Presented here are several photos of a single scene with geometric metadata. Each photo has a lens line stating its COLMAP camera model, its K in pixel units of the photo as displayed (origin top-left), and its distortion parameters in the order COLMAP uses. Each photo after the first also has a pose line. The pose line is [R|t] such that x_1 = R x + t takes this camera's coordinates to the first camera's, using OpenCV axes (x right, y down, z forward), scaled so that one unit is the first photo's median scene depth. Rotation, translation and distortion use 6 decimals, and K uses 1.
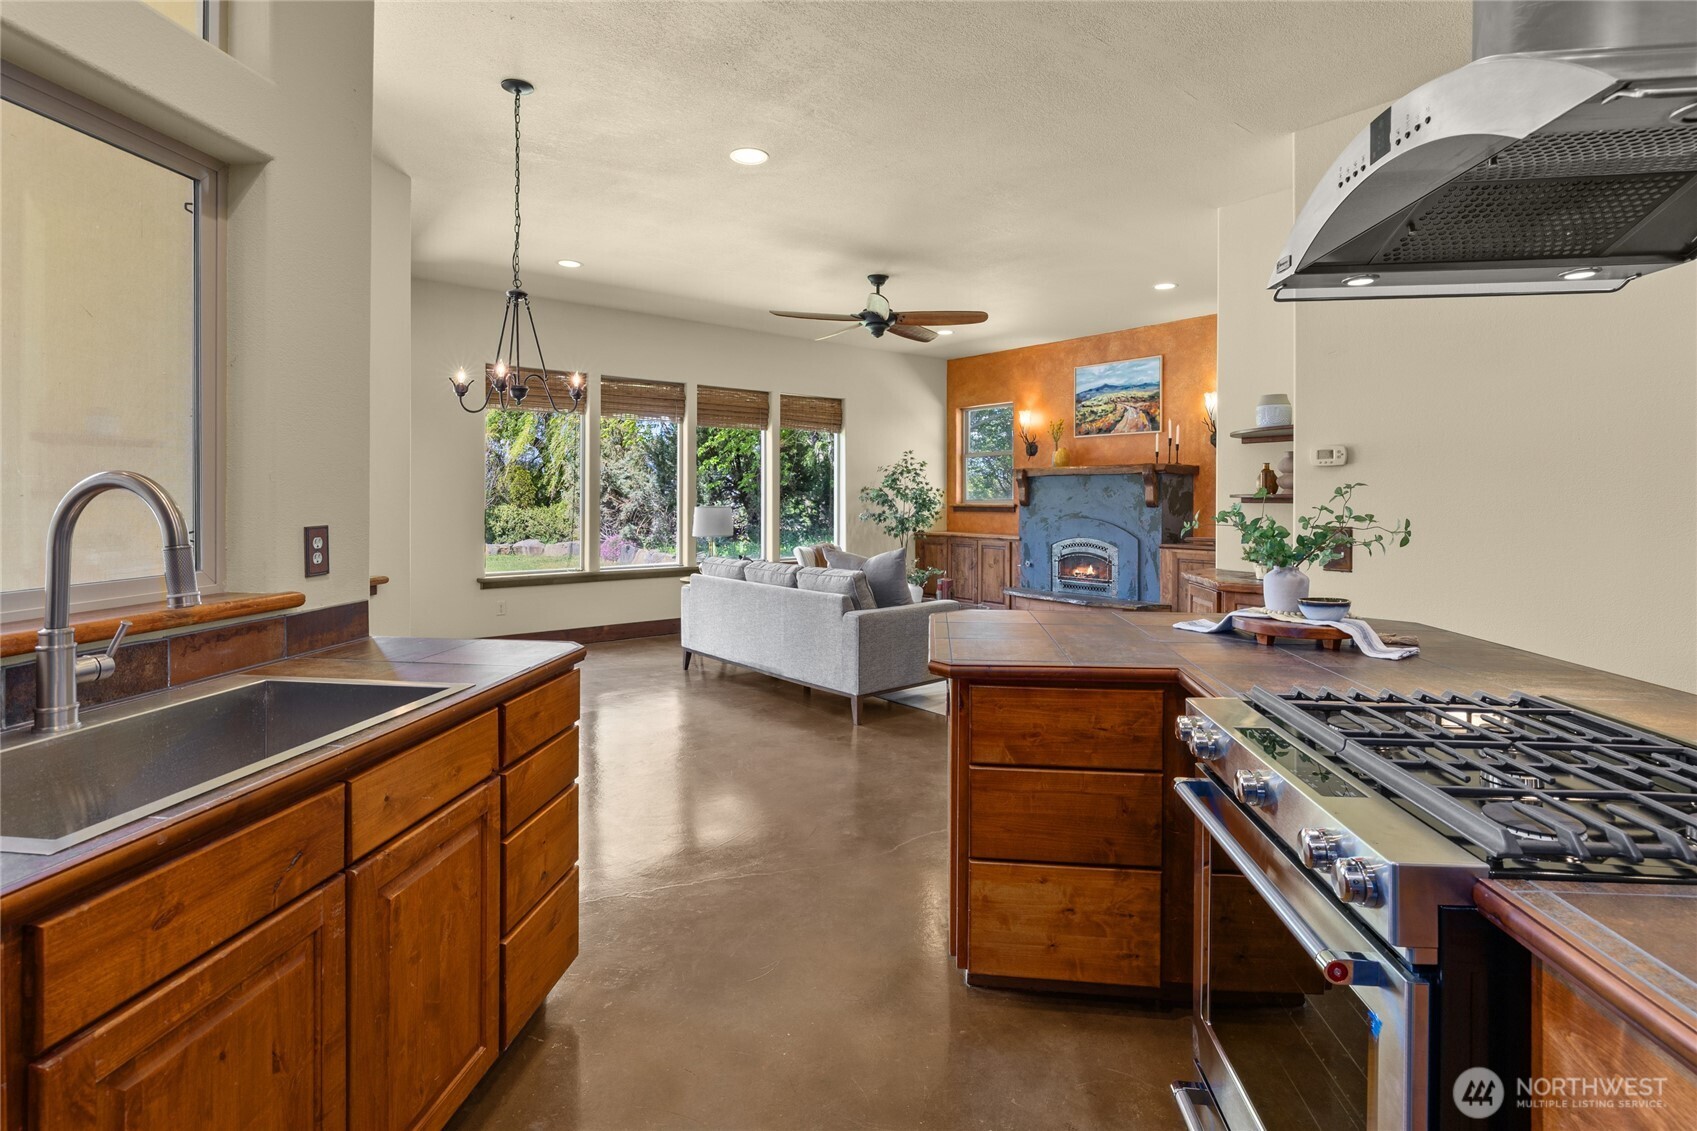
lens RADIAL K [[838.4, 0, 848.3], [0, 838.4, 500.5], [0, 0, 1]] dist [-0.000039, -0.000007]
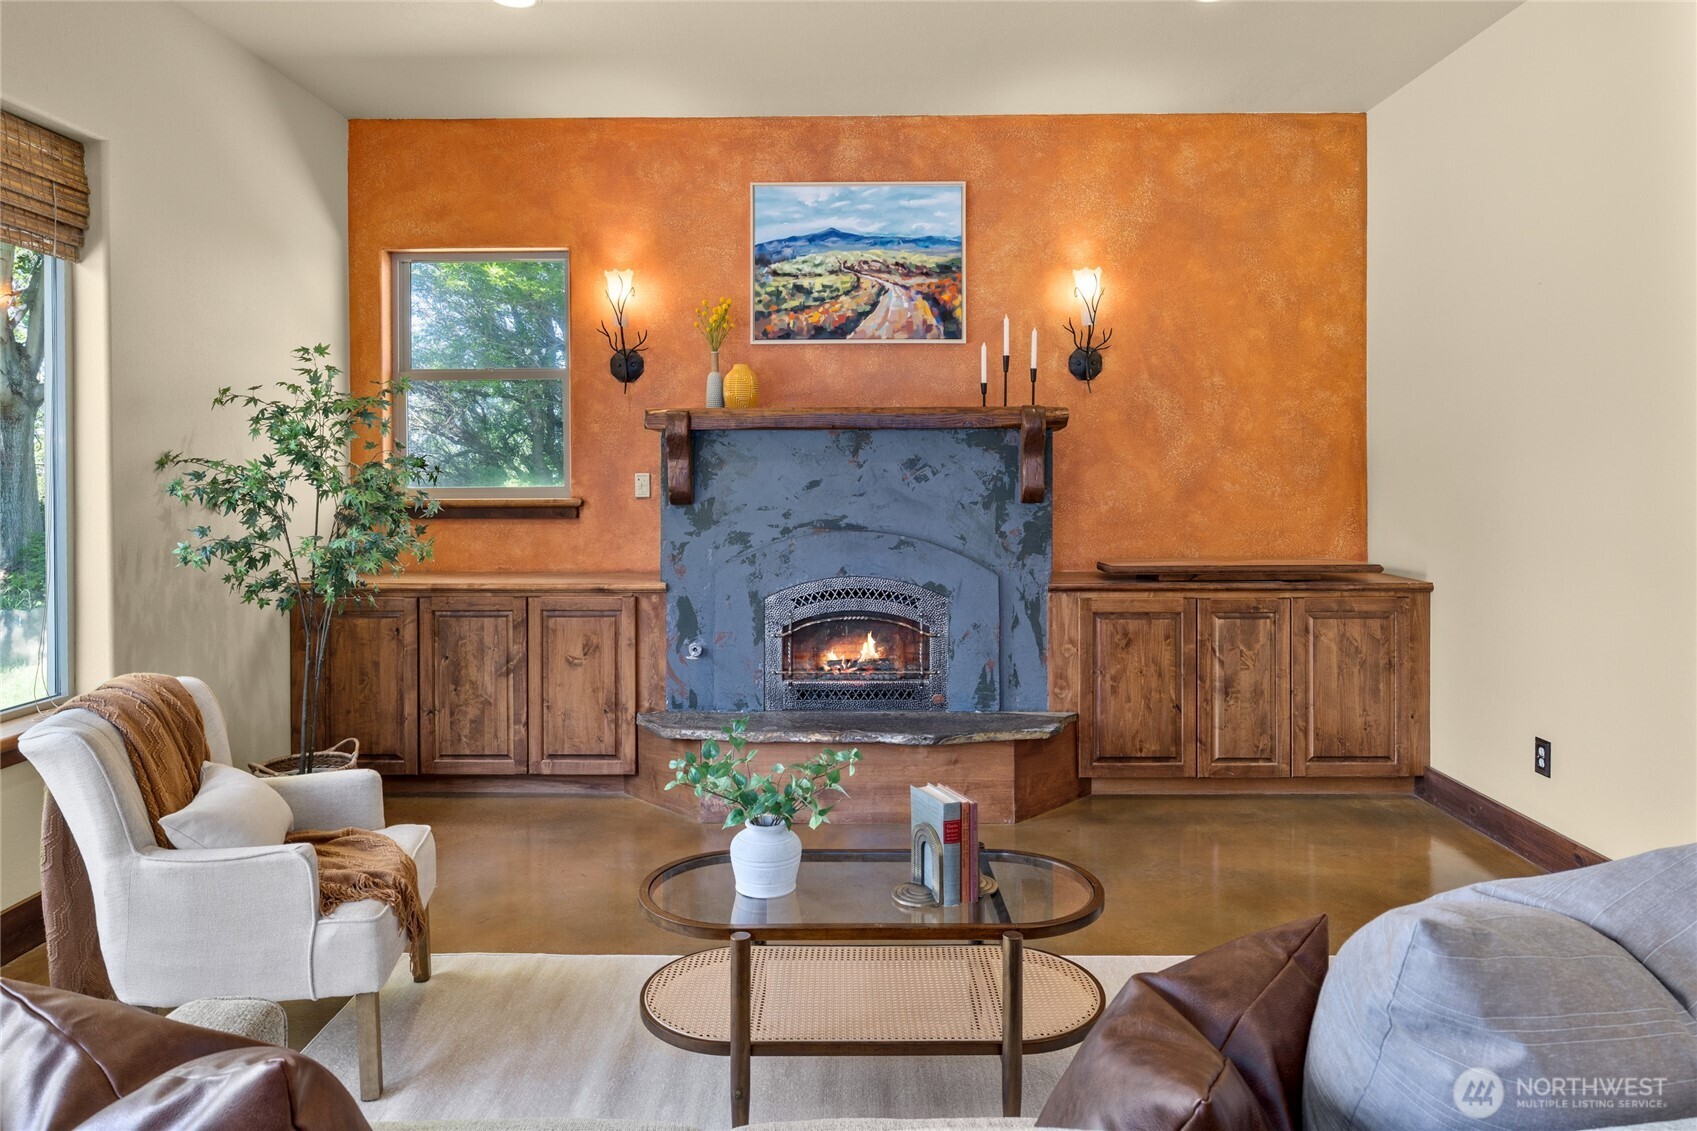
lens RADIAL K [[1077.9, 0, 847.6], [0, 1077.9, 477.7], [0, 0, 1]] dist [0.001468, 0.000408]
pose [[0.644448, -0.009102, 0.764594, -0.132378], [0.007430, 0.999956, 0.005641, -0.008440], [-0.764612, 0.002046, 0.644488, 0.623067]]
